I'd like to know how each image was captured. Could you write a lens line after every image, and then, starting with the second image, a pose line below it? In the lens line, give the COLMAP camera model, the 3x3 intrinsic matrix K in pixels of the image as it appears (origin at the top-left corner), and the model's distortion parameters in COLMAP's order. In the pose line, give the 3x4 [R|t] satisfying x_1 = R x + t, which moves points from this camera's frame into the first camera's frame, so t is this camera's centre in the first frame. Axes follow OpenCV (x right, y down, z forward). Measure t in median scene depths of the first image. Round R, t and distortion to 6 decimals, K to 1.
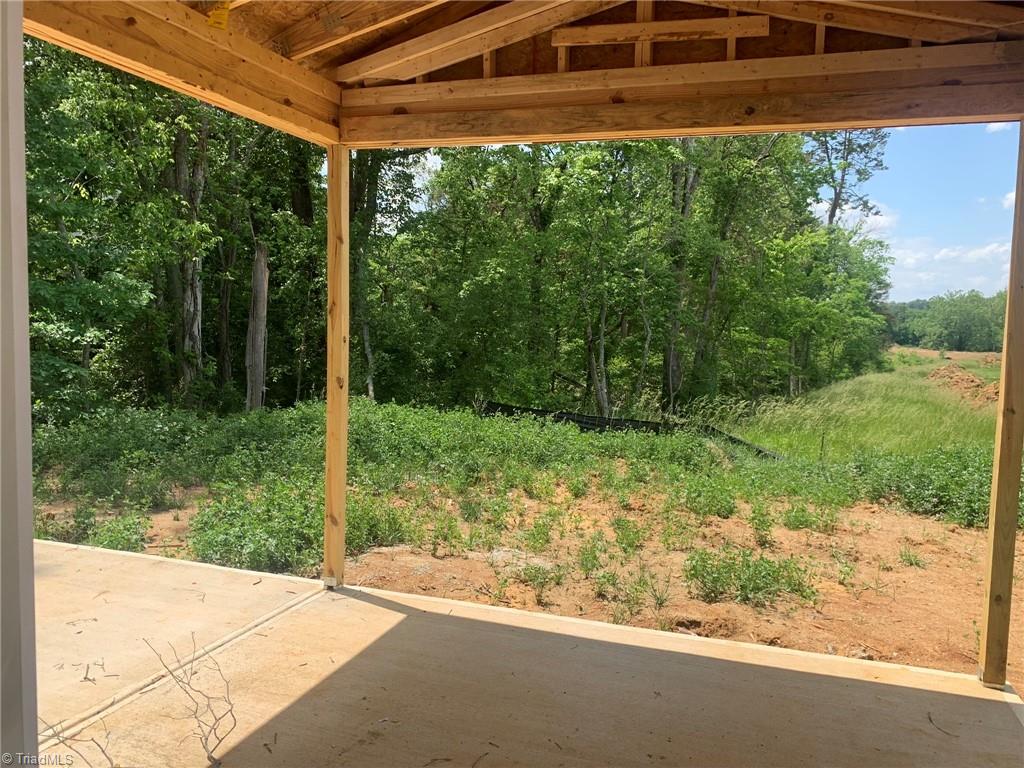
lens RADIAL K [[787.1, 0, 515.8], [0, 787.1, 388.3], [0, 0, 1]] dist [0.003207, -0.025296]
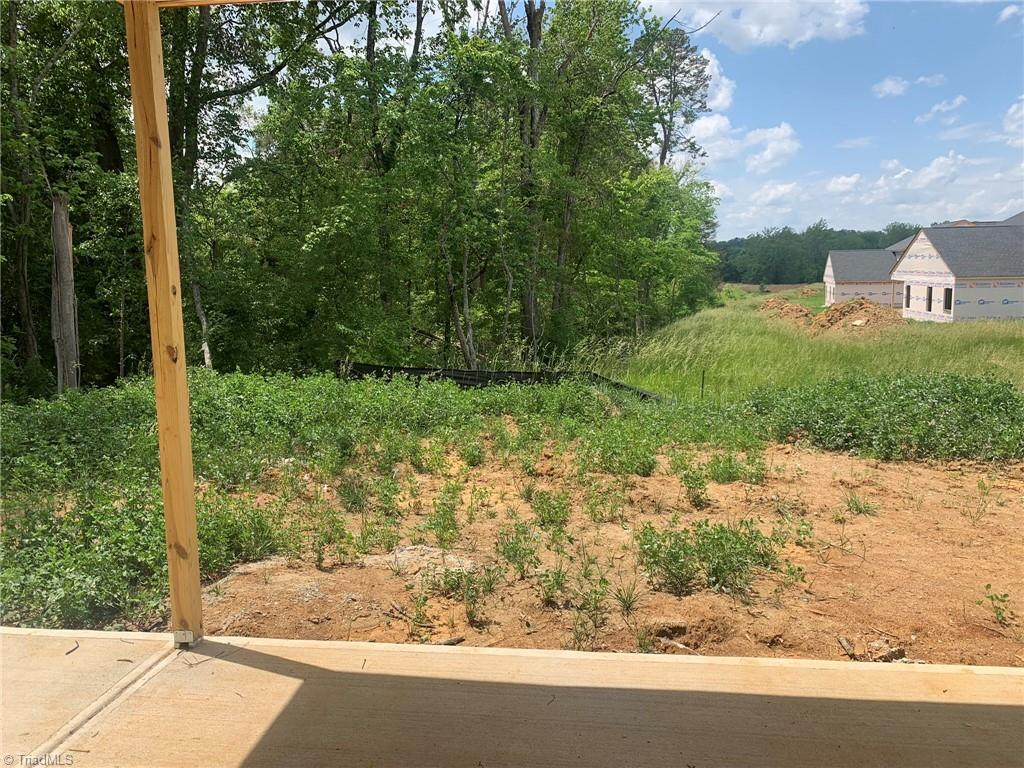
lens RADIAL K [[787.1, 0, 508.2], [0, 787.1, 376.4], [0, 0, 1]] dist [0.003207, -0.025296]
pose [[0.980842, -0.071667, 0.181145, -0.027916], [0.063350, 0.996672, 0.051300, -0.001763], [-0.184218, -0.038842, 0.982118, 0.121202]]
